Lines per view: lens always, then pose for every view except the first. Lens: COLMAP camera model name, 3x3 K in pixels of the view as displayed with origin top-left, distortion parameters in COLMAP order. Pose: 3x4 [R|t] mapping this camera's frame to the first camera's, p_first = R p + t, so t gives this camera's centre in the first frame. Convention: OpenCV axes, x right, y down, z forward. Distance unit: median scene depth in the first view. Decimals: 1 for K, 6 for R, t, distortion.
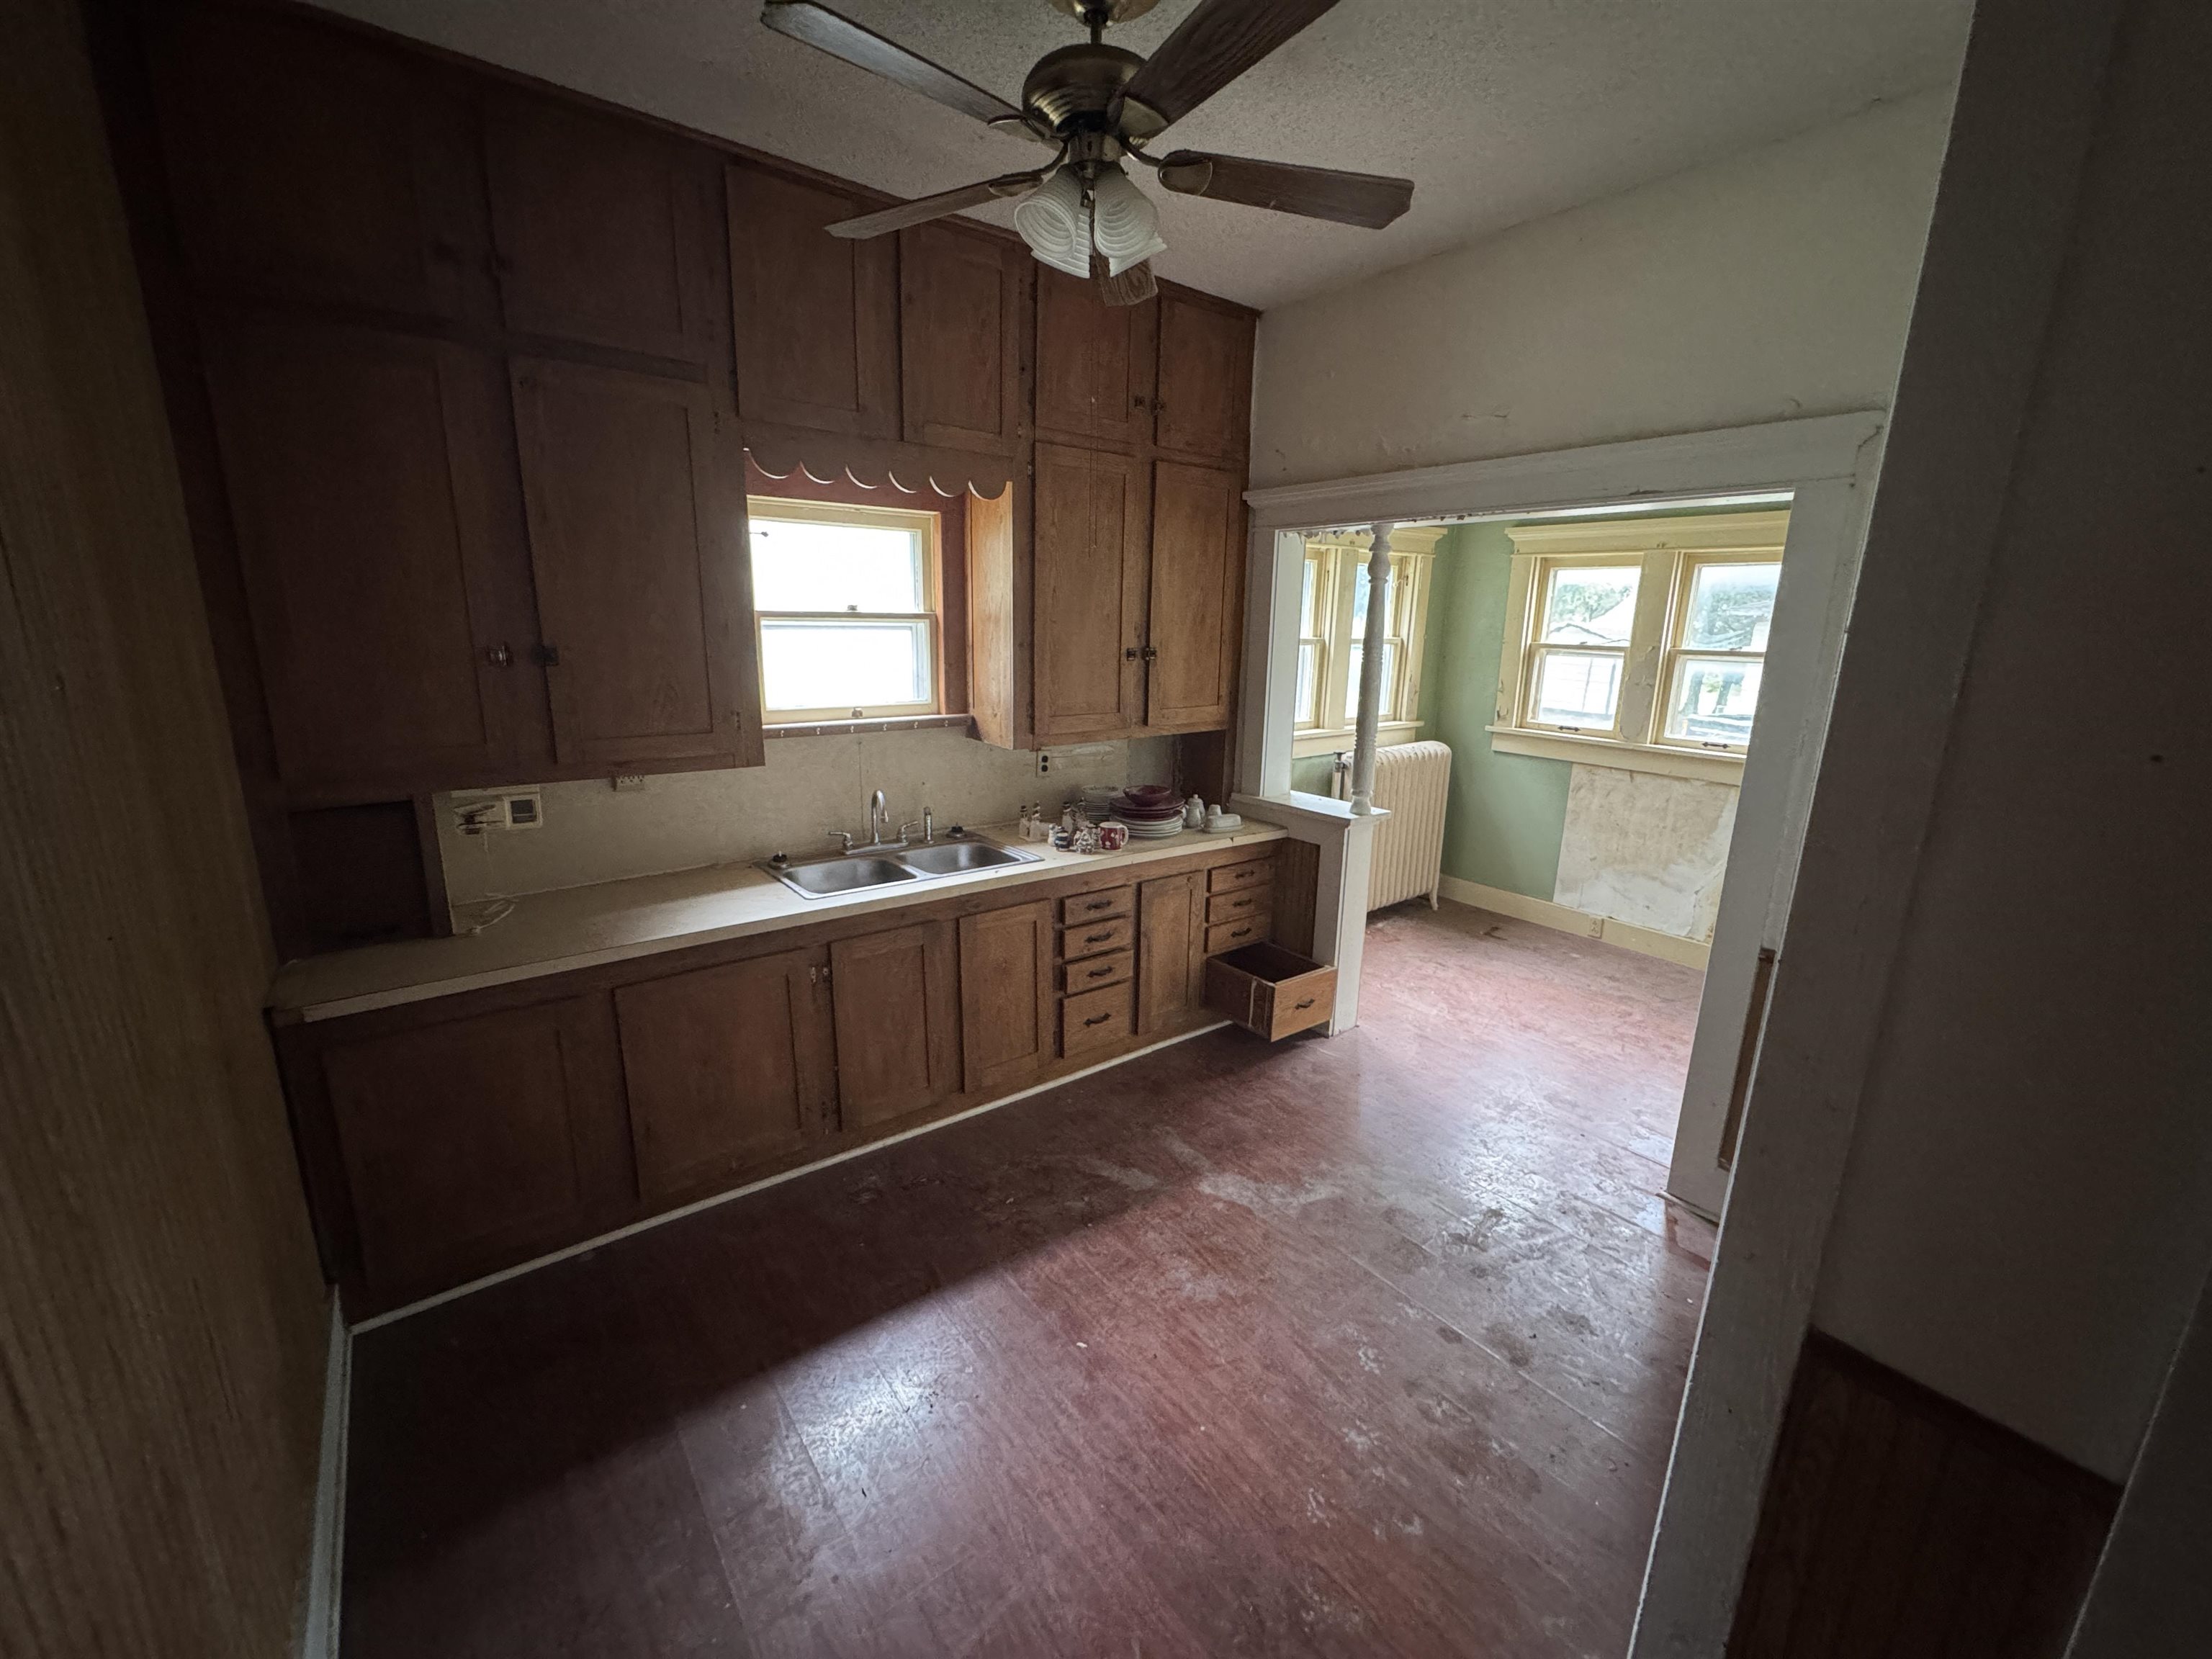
lens RADIAL K [[883.6, 0, 1105.4], [0, 883.6, 828.4], [0, 0, 1]] dist [-0.003929, 0.000457]
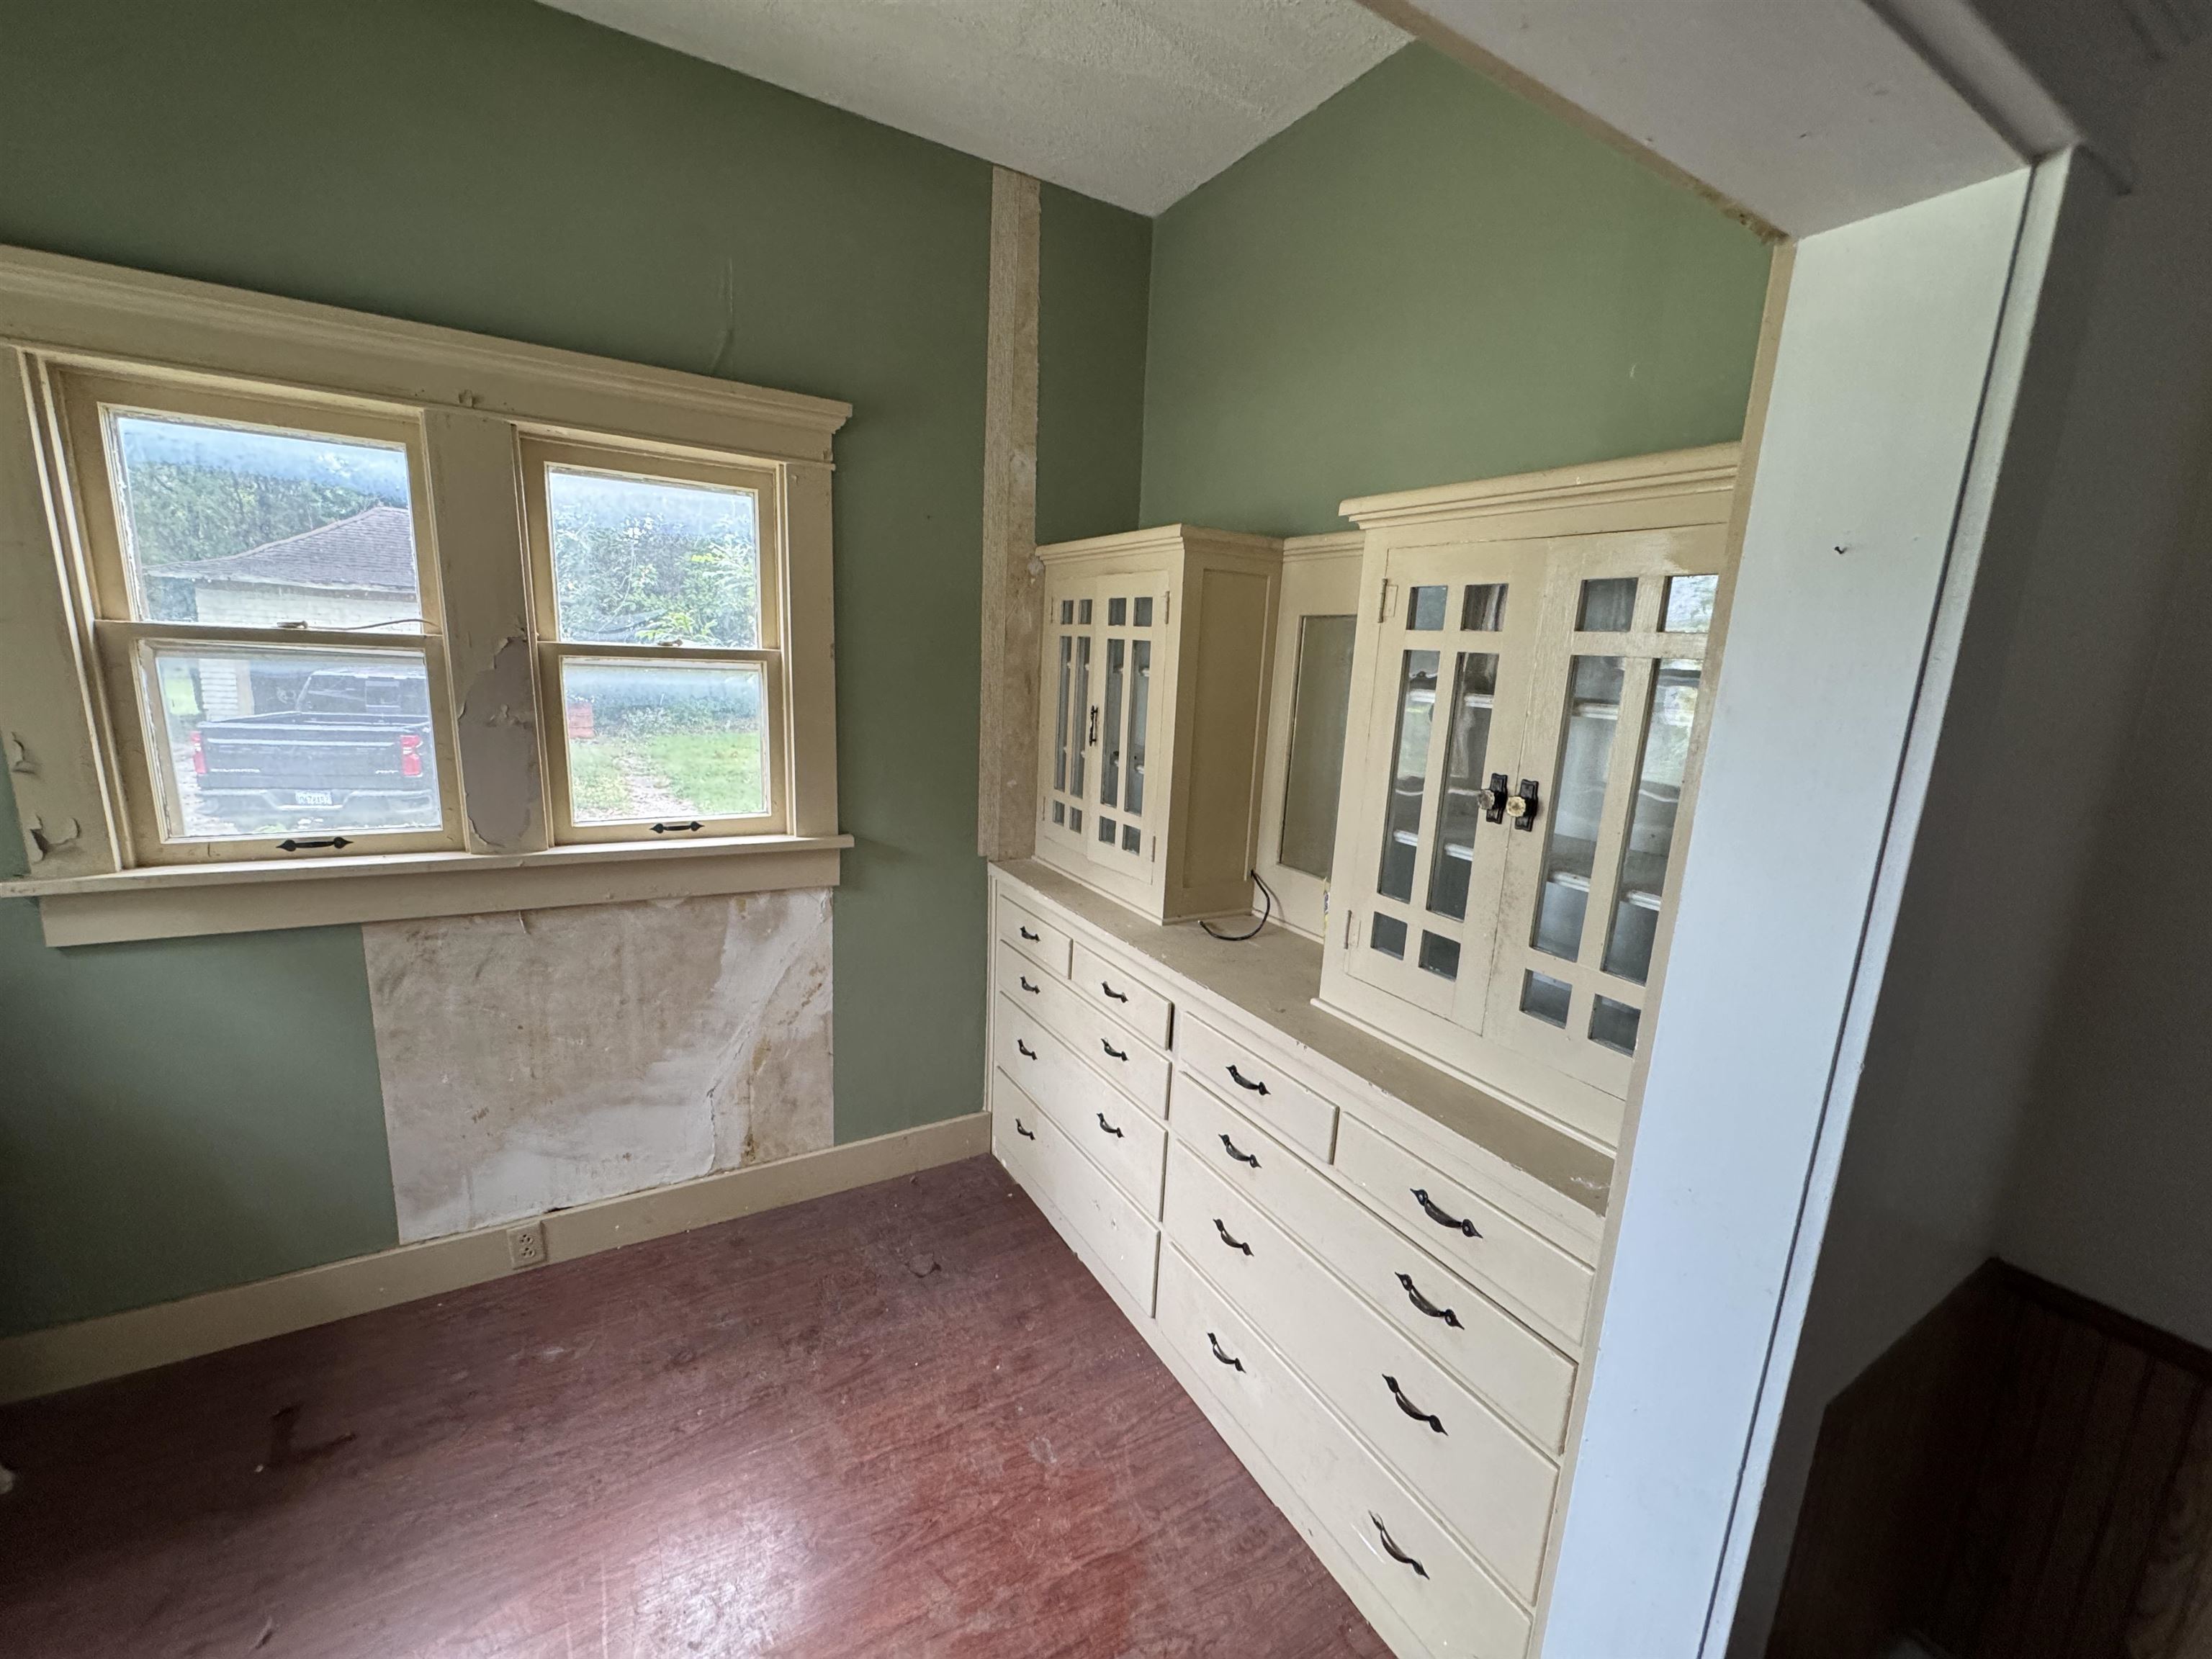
lens RADIAL K [[883.6, 0, 1105.4], [0, 883.6, 828.4], [0, 0, 1]] dist [-0.003929, 0.000457]
pose [[0.130246, -0.212496, 0.968443, 0.193368], [0.179993, 0.965601, 0.187665, -0.130142], [-0.975007, 0.149870, 0.164013, 0.593842]]
